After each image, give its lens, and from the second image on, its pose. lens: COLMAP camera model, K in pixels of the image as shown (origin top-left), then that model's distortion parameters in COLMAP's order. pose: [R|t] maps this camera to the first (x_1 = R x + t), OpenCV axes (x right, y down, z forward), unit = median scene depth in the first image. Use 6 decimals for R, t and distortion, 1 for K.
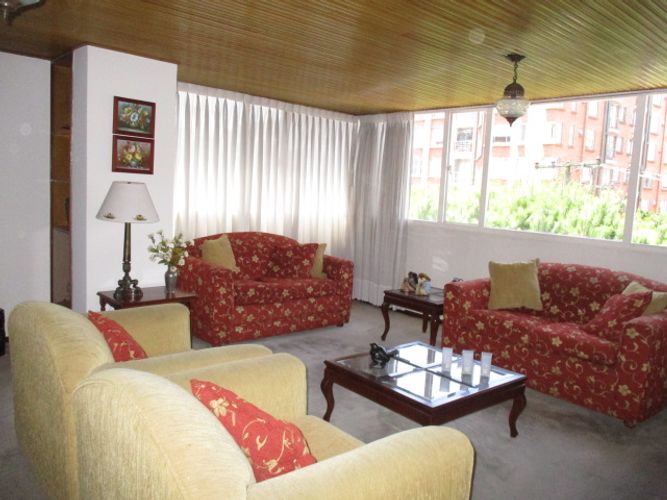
lens RADIAL K [[549.4, 0, 345.3], [0, 549.4, 244.8], [0, 0, 1]] dist [-0.017868, 0.002172]
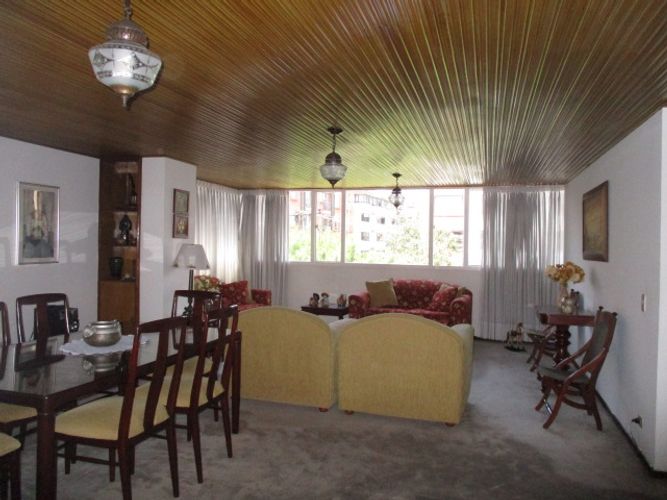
lens RADIAL K [[549.4, 0, 336.7], [0, 549.4, 252.4], [0, 0, 1]] dist [-0.017868, 0.002172]
pose [[0.865167, -0.045872, 0.499382, -0.642355], [0.080576, 0.995585, -0.048145, 0.014216], [-0.494969, 0.081891, 0.865043, -0.436217]]
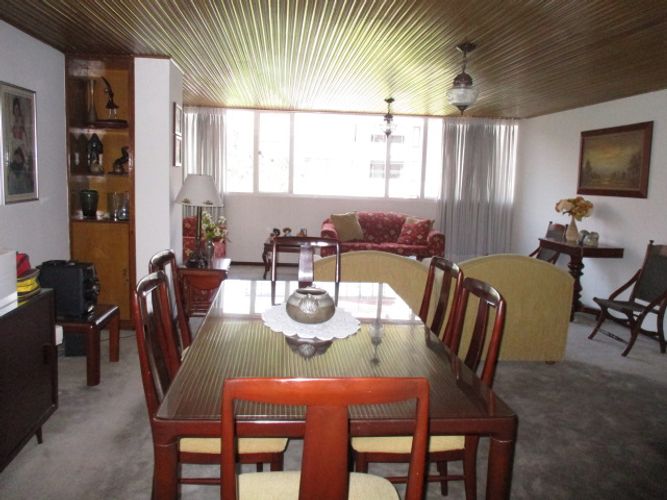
lens RADIAL K [[549.4, 0, 334.1], [0, 549.4, 253.2], [0, 0, 1]] dist [-0.017868, 0.002172]
pose [[0.626578, -0.142840, 0.766157, -0.932083], [0.080306, 0.989661, 0.118834, -0.046652], [-0.775211, -0.012932, 0.631571, -0.026223]]
